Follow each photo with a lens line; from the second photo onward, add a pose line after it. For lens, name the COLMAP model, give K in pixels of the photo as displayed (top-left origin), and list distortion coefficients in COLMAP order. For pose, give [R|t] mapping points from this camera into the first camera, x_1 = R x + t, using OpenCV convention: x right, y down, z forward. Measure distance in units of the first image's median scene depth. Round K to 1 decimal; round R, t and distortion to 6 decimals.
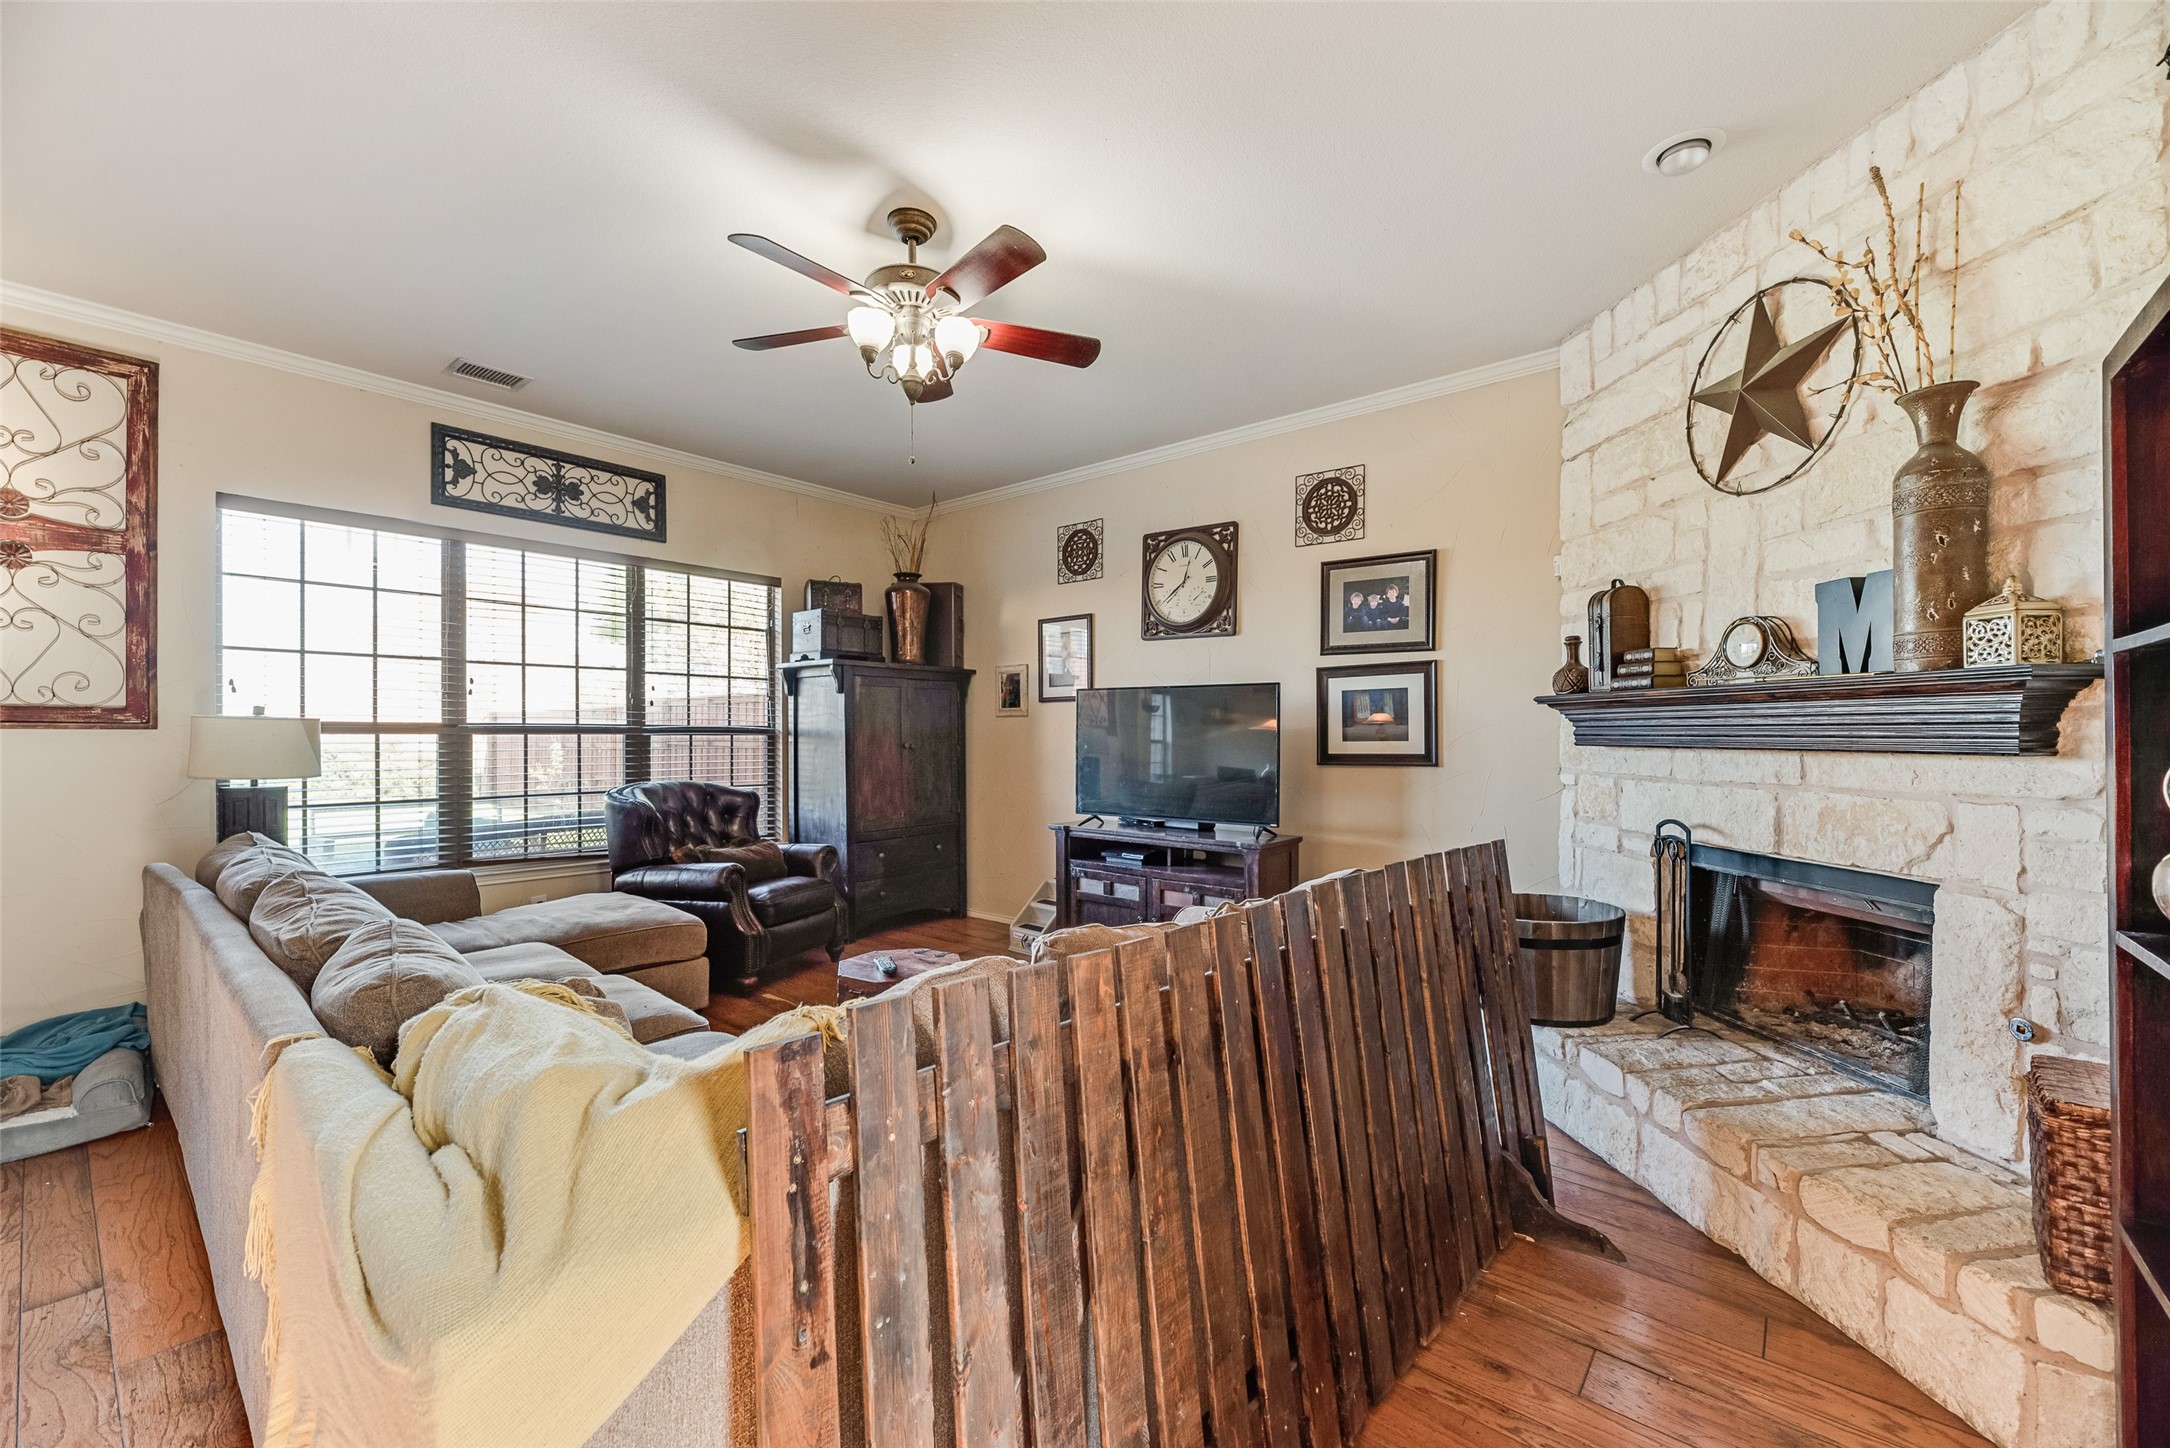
lens RADIAL K [[873.5, 0, 1090.7], [0, 873.5, 720.6], [0, 0, 1]] dist [0.002082, -0.000286]
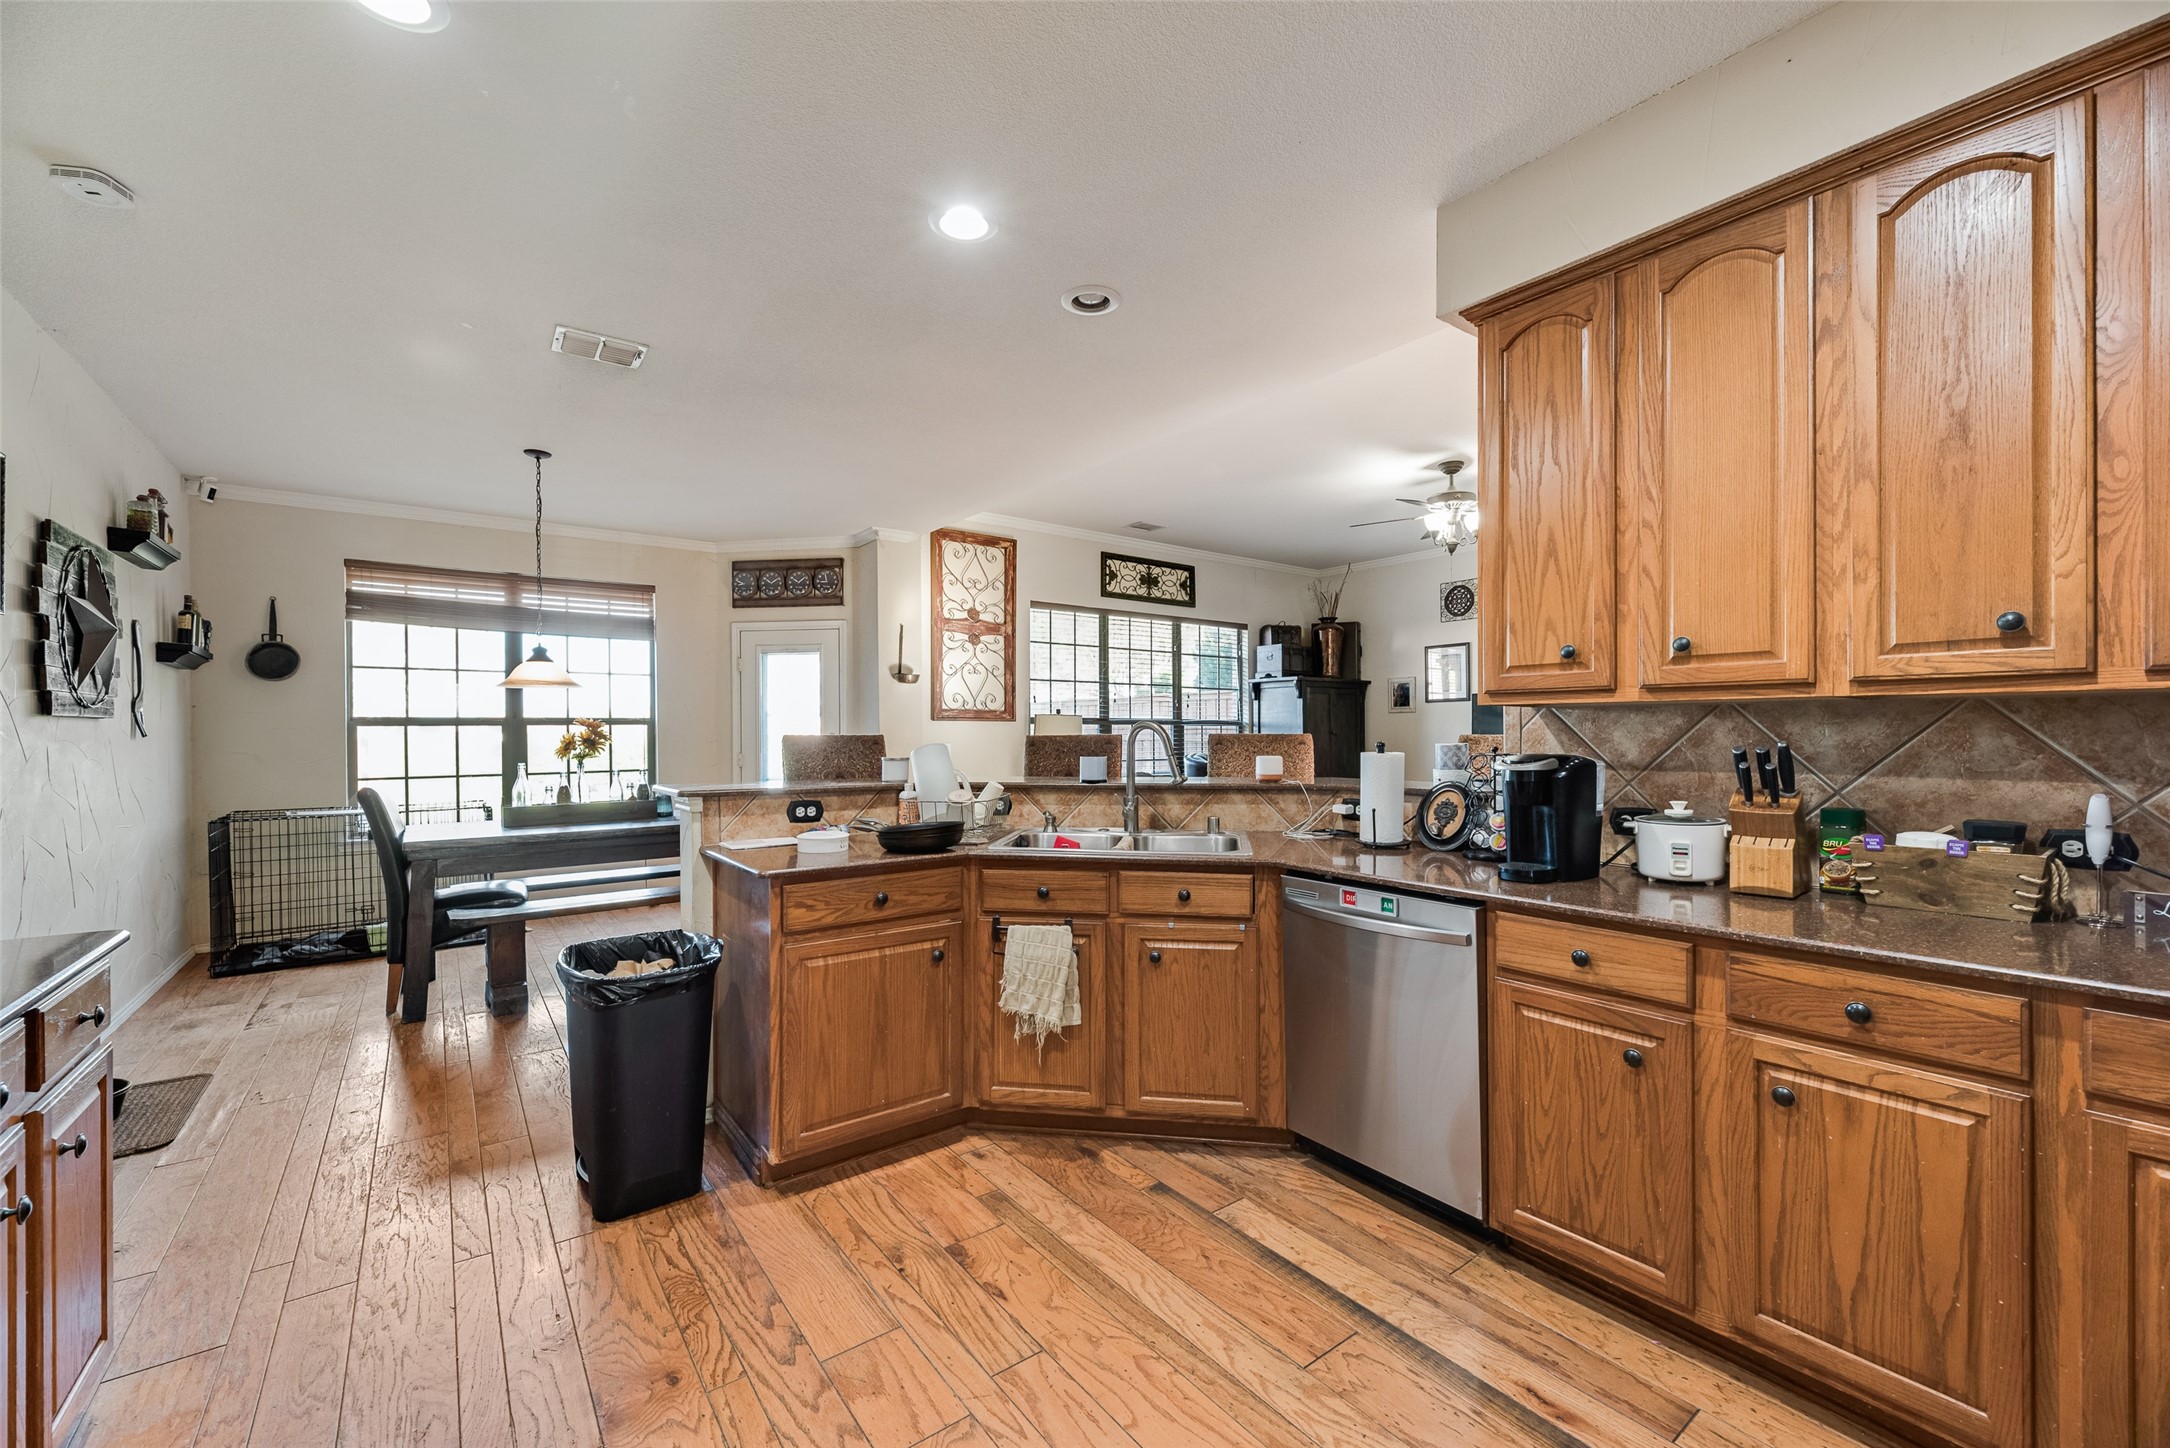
lens RADIAL K [[873.5, 0, 1077.8], [0, 873.5, 724.7], [0, 0, 1]] dist [0.002082, -0.000286]
pose [[0.971552, -0.004136, -0.236791, -0.319284], [0.005723, 0.999966, 0.006016, 0.004395], [0.236758, -0.007200, 0.971542, -0.649823]]
